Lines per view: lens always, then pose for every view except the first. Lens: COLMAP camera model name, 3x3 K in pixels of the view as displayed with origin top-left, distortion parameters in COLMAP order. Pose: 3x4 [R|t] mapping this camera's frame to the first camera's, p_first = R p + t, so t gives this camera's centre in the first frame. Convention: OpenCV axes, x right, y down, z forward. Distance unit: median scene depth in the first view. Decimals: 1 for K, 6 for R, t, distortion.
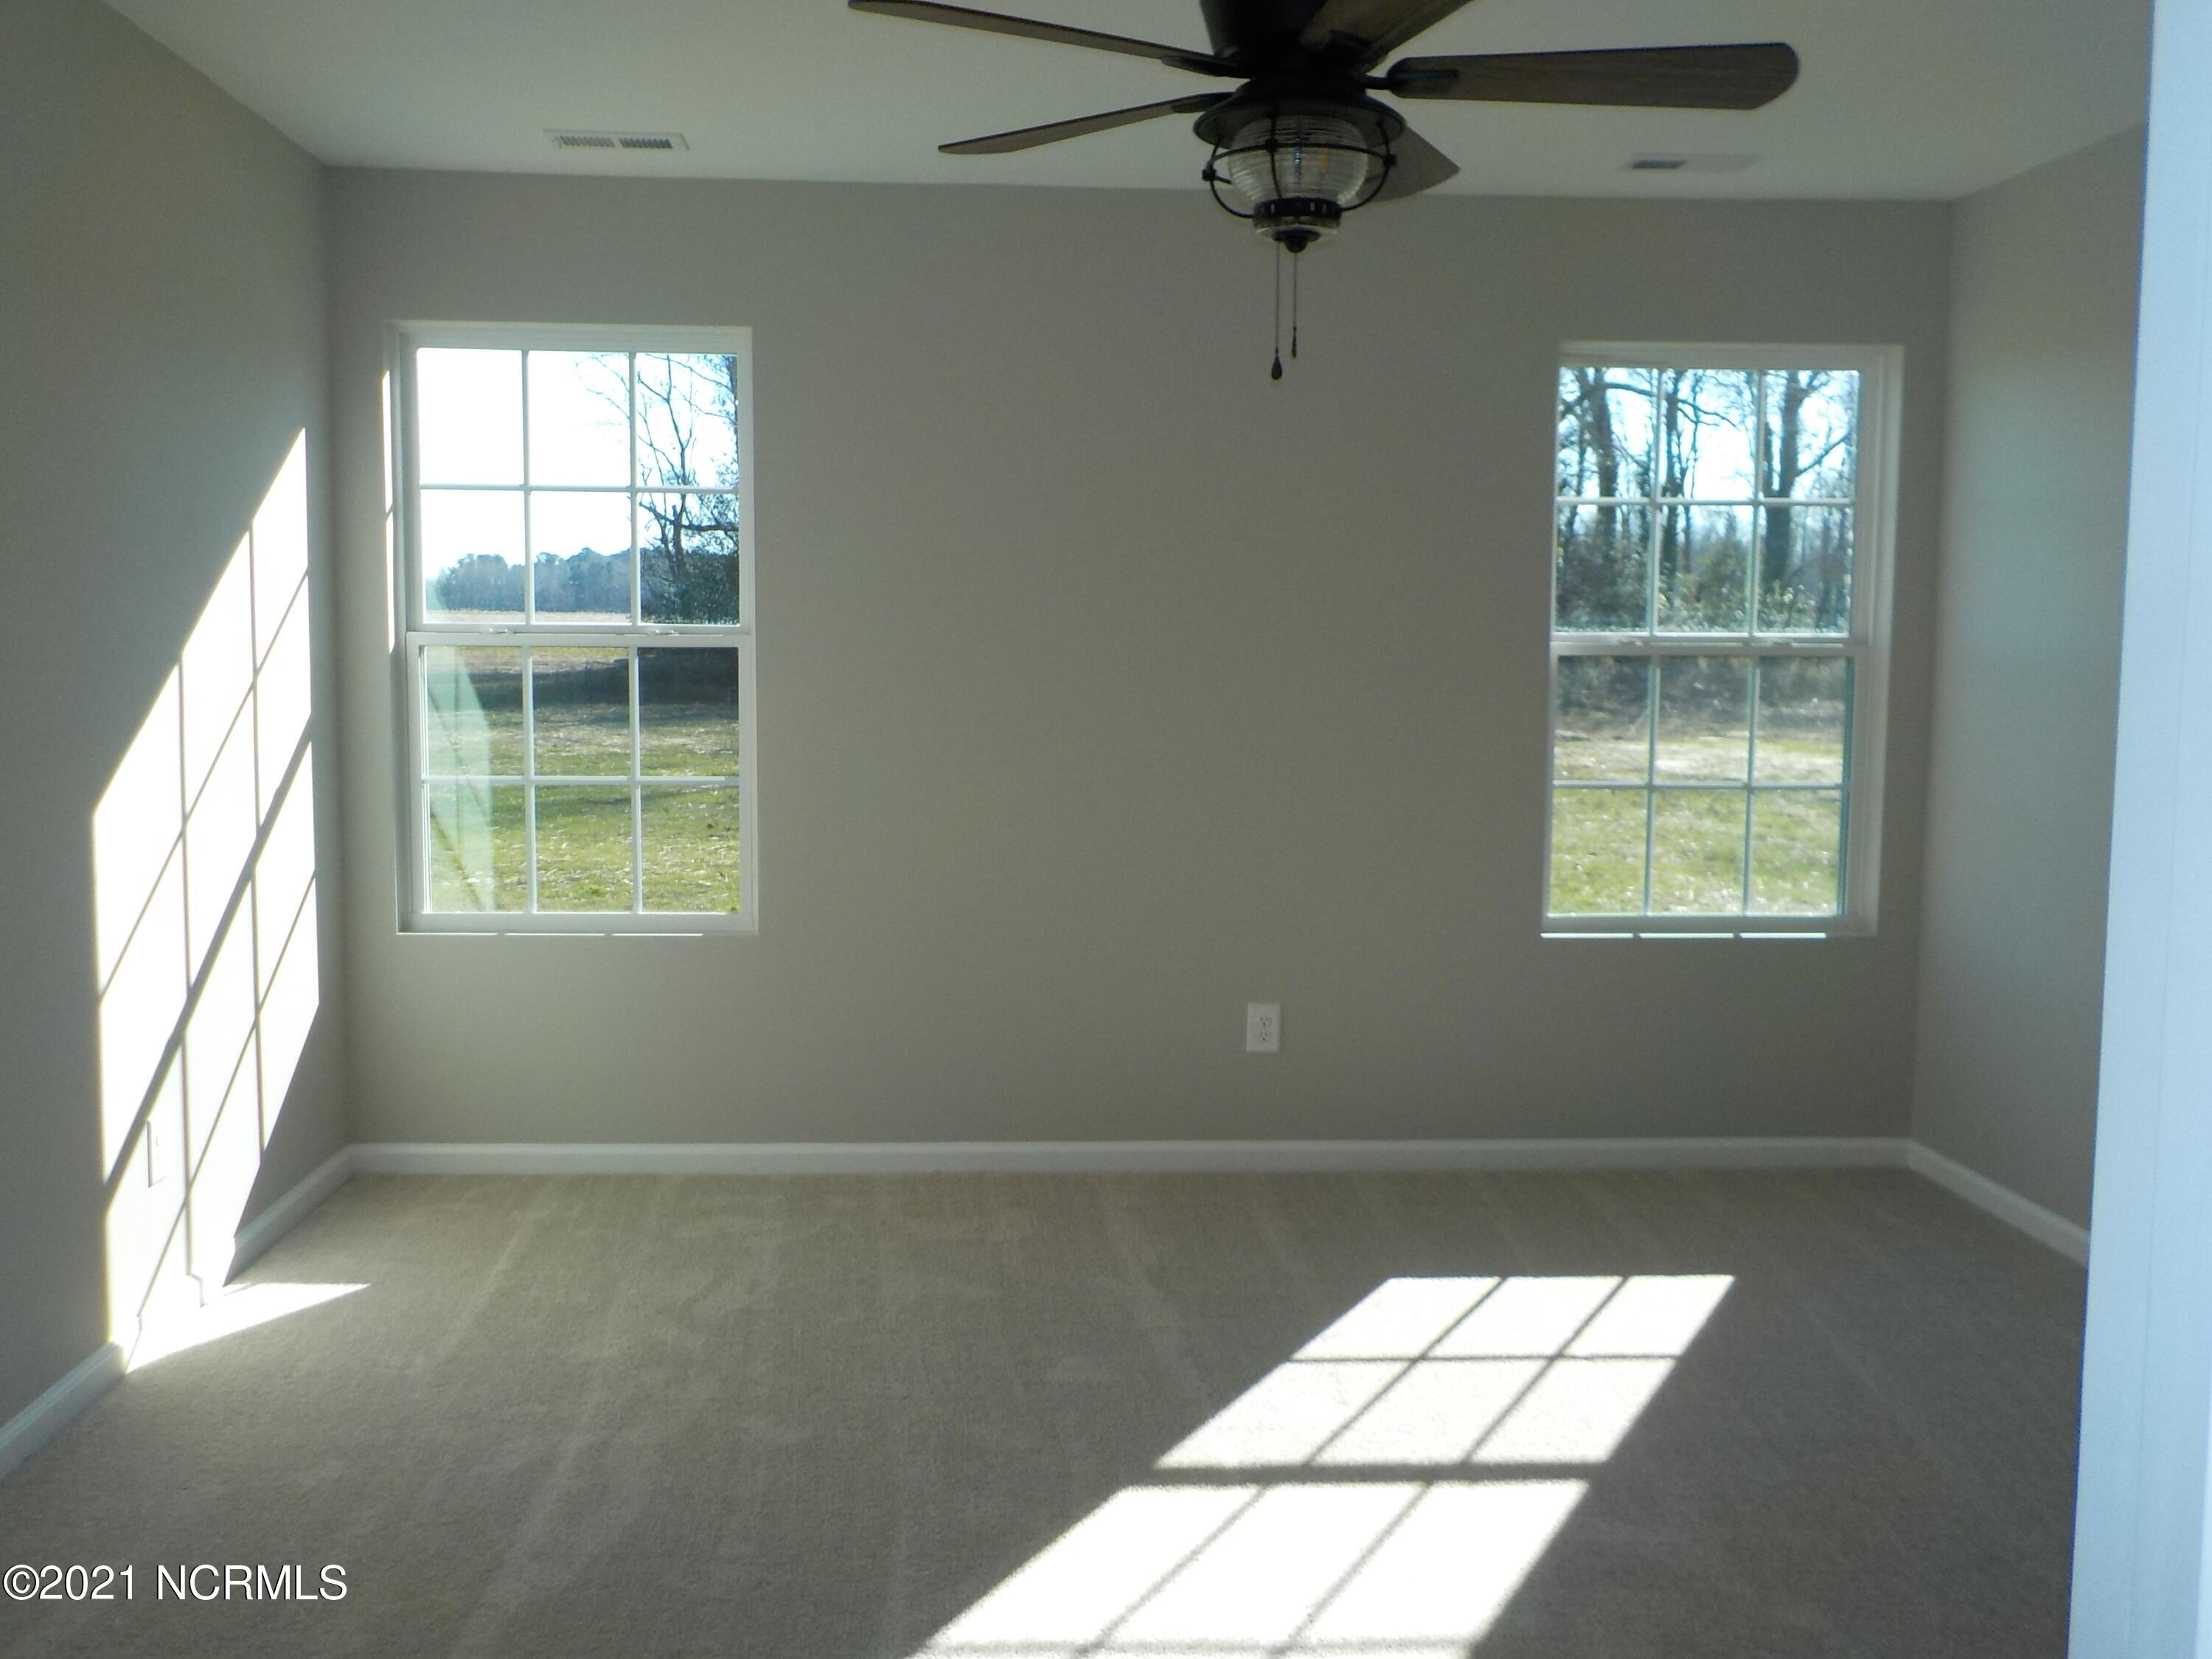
lens RADIAL K [[2003.7, 0, 1086.1], [0, 2003.7, 814.1], [0, 0, 1]] dist [-0.003102, 0.012490]
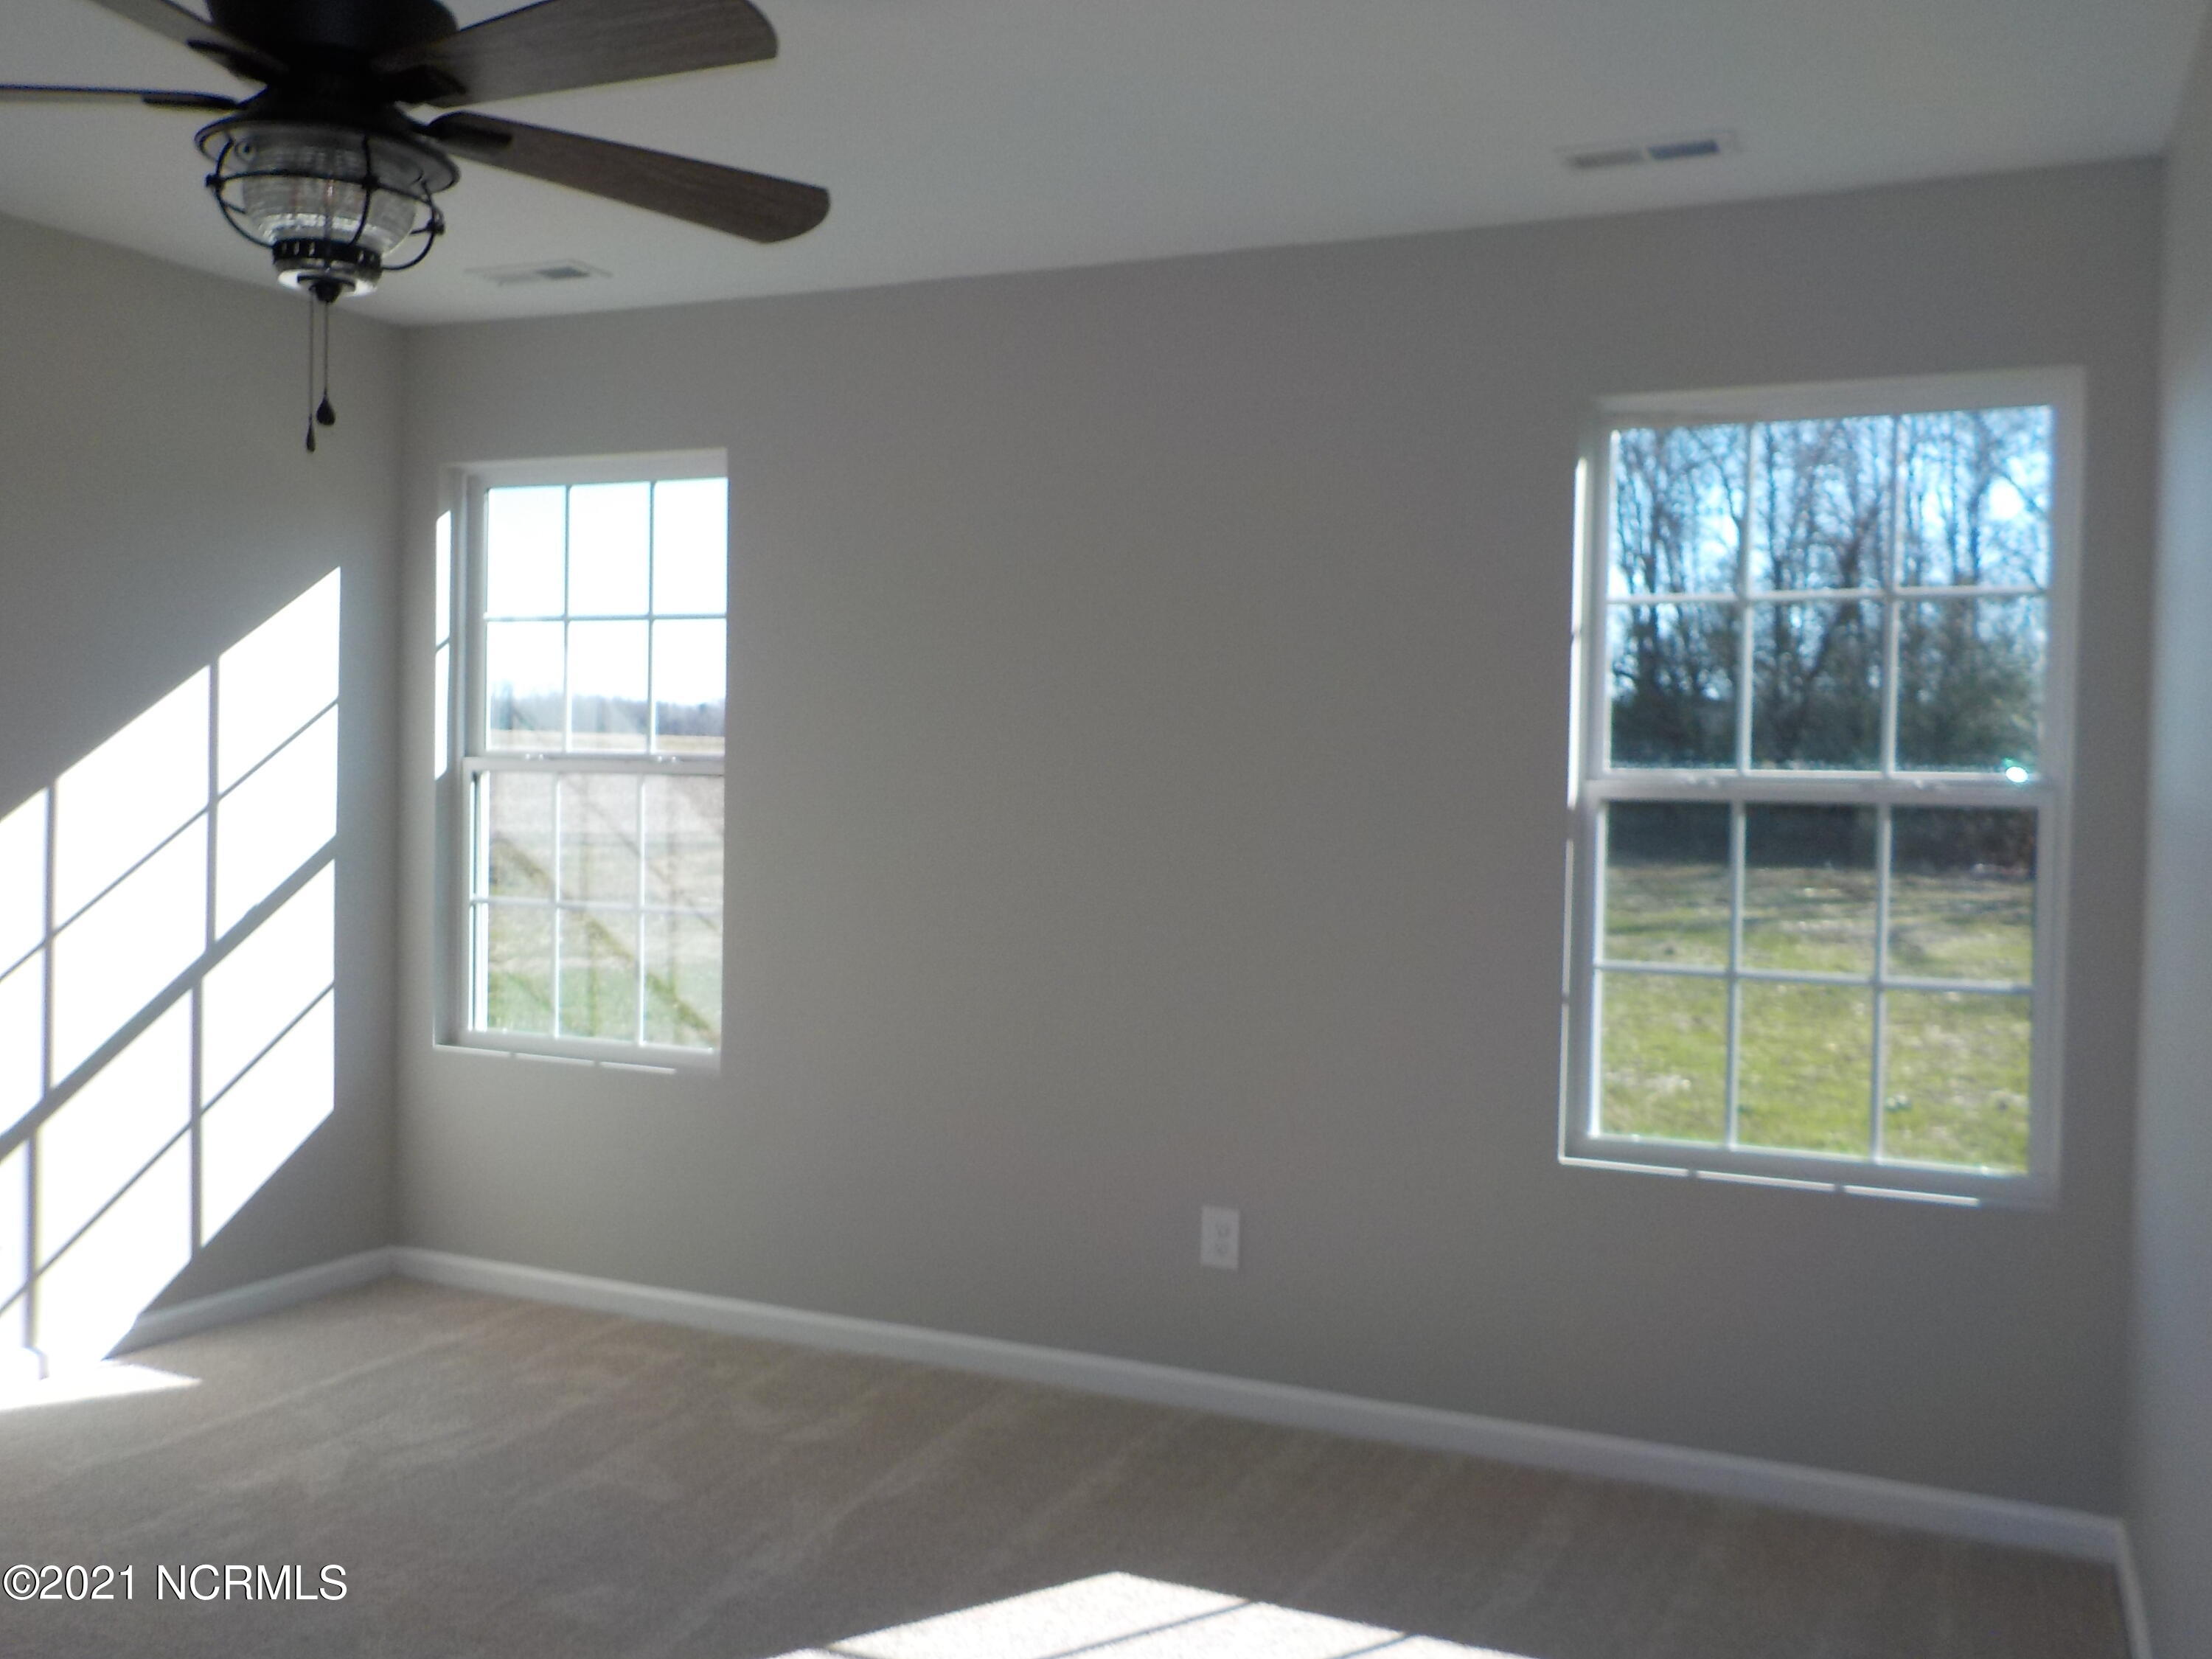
lens RADIAL K [[2021.6, 0, 1104.5], [0, 2021.6, 828.0], [0, 0, 1]] dist [0.002656, 0.004247]
pose [[0.877723, 0.022158, -0.478656, 0.476782], [-0.053448, 0.997224, -0.051846, -0.018342], [0.476178, 0.071089, 0.876471, 0.245971]]
